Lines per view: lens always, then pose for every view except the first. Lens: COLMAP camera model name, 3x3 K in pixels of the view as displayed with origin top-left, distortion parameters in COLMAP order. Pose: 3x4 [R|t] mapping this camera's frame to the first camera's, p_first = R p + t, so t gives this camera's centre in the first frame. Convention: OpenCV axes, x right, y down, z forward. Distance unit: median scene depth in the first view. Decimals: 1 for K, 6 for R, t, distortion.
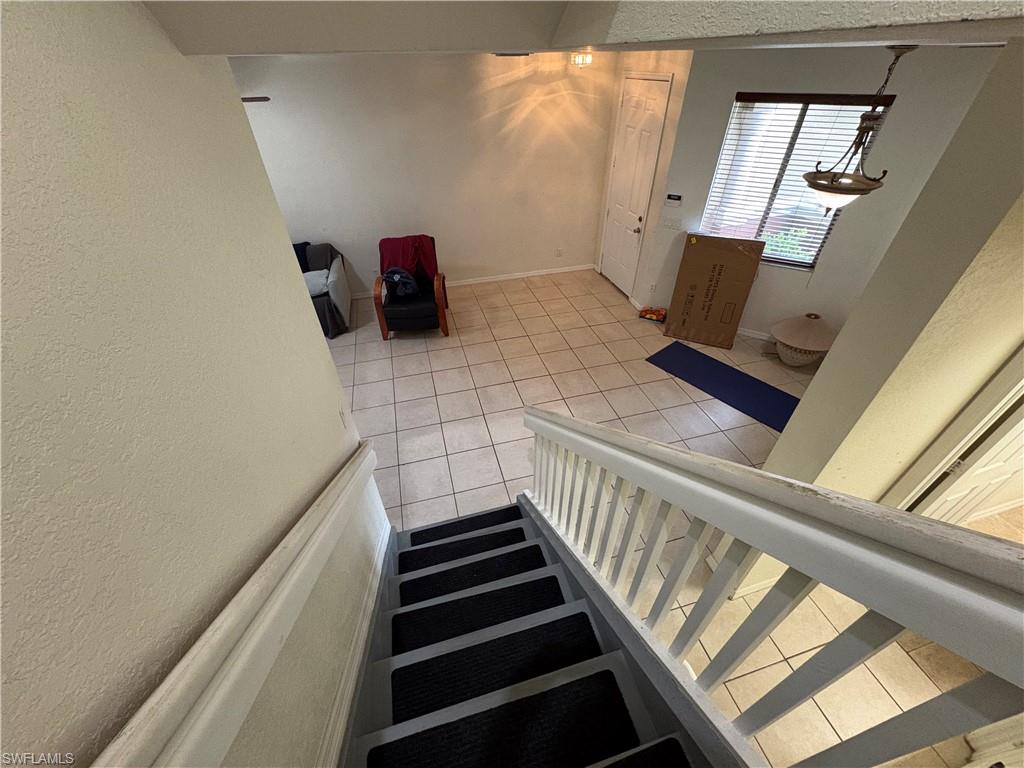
lens RADIAL K [[407.6, 0, 512.7], [0, 407.6, 383.2], [0, 0, 1]] dist [-0.000060, 0.000207]
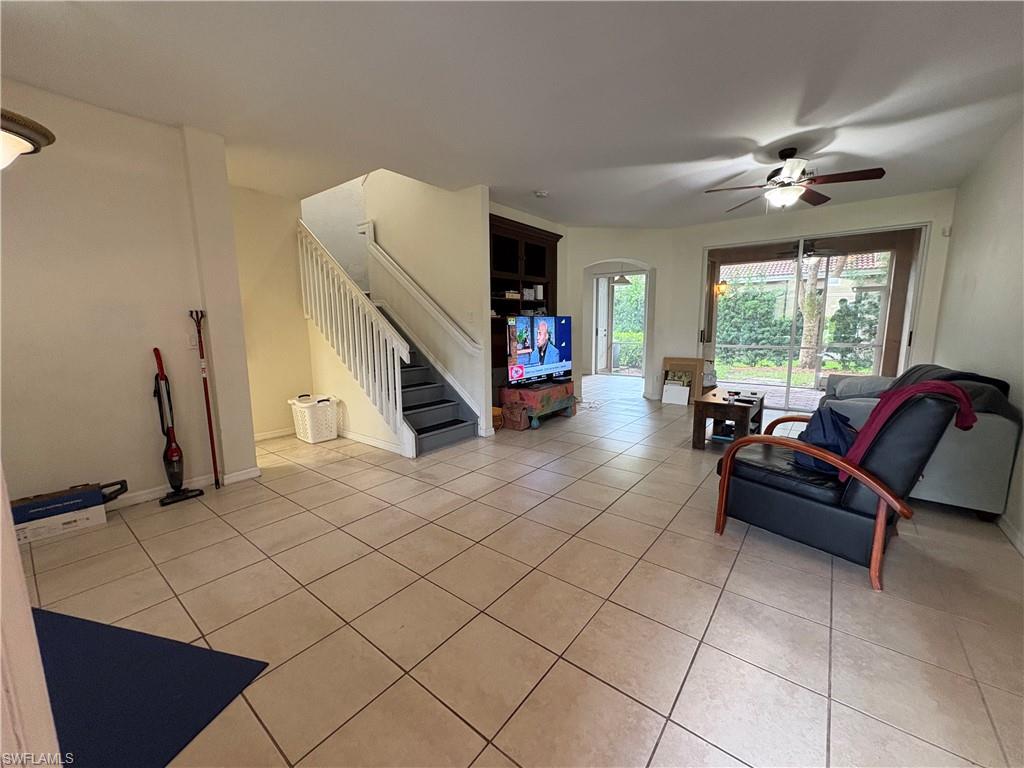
lens RADIAL K [[407.6, 0, 512.7], [0, 407.6, 383.2], [0, 0, 1]] dist [-0.000060, 0.000207]
pose [[-0.805926, 0.102105, -0.583145, 0.320287], [-0.357099, 0.701804, 0.616403, -0.482270], [0.472191, 0.705015, -0.529140, 1.061269]]
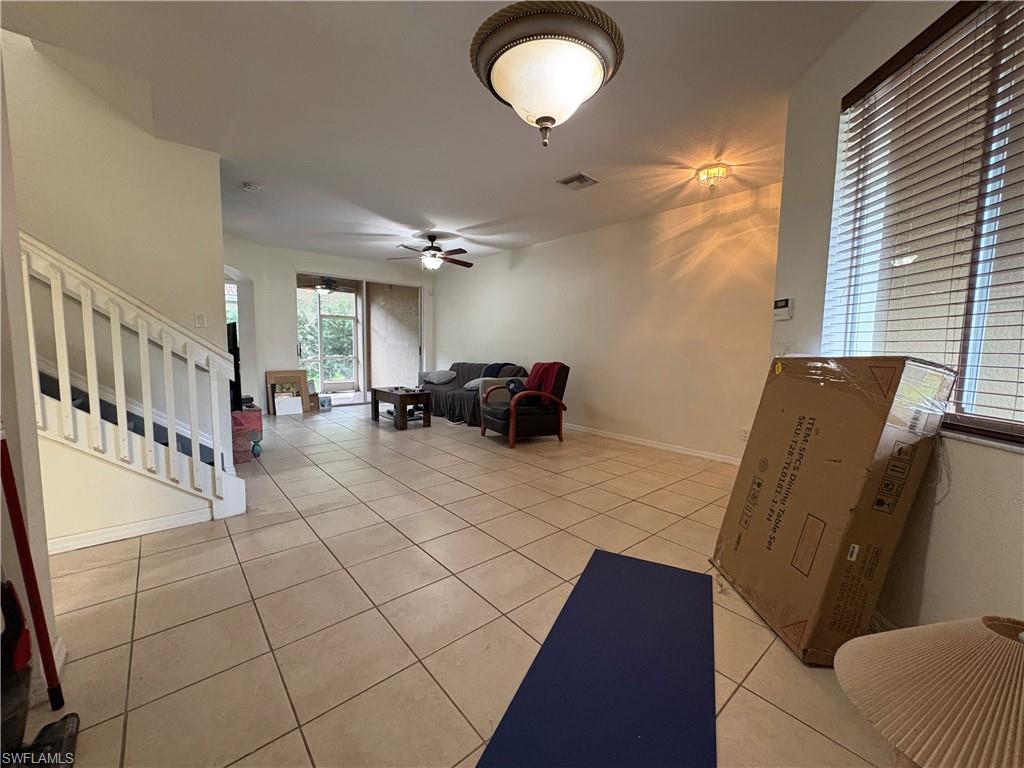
lens RADIAL K [[407.6, 0, 512.7], [0, 407.6, 383.2], [0, 0, 1]] dist [-0.000060, 0.000207]
pose [[0.427279, 0.098072, -0.898785, 0.694192], [-0.576518, 0.795329, -0.187291, -0.064048], [0.696462, 0.598192, 0.396367, 0.566390]]
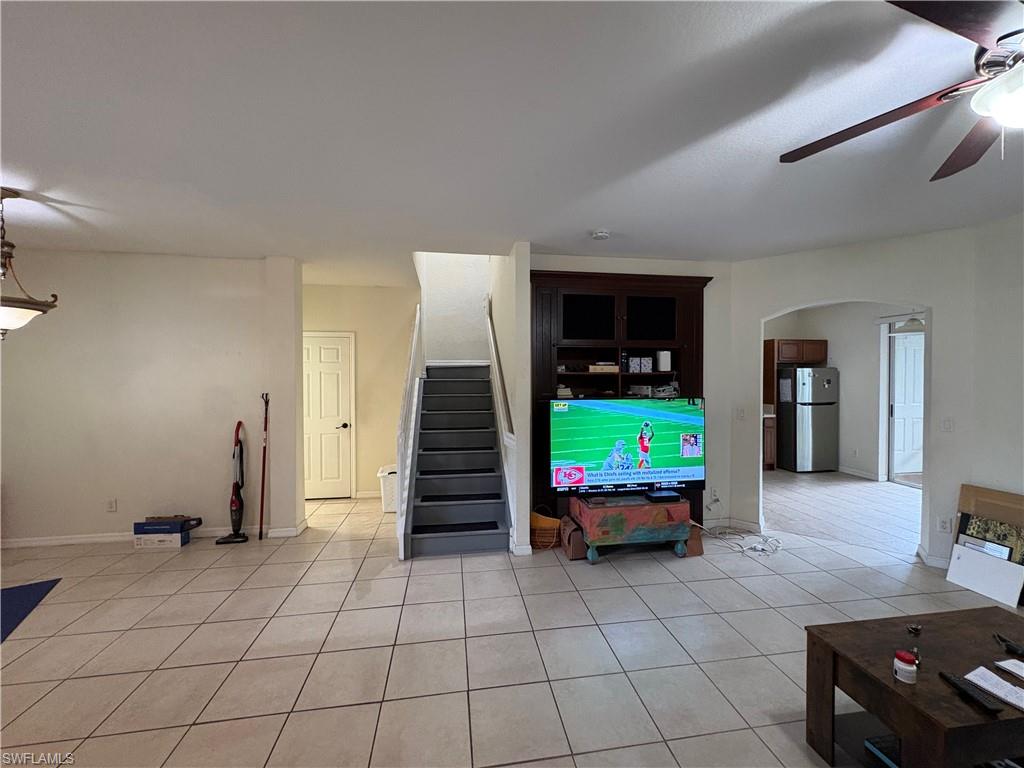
lens RADIAL K [[407.6, 0, 512.7], [0, 407.6, 383.2], [0, 0, 1]] dist [-0.000060, 0.000207]
pose [[-0.993230, 0.008159, 0.115876, -0.260062], [0.080058, 0.770874, 0.631937, -0.482540], [-0.084170, 0.636936, -0.766308, 0.977781]]
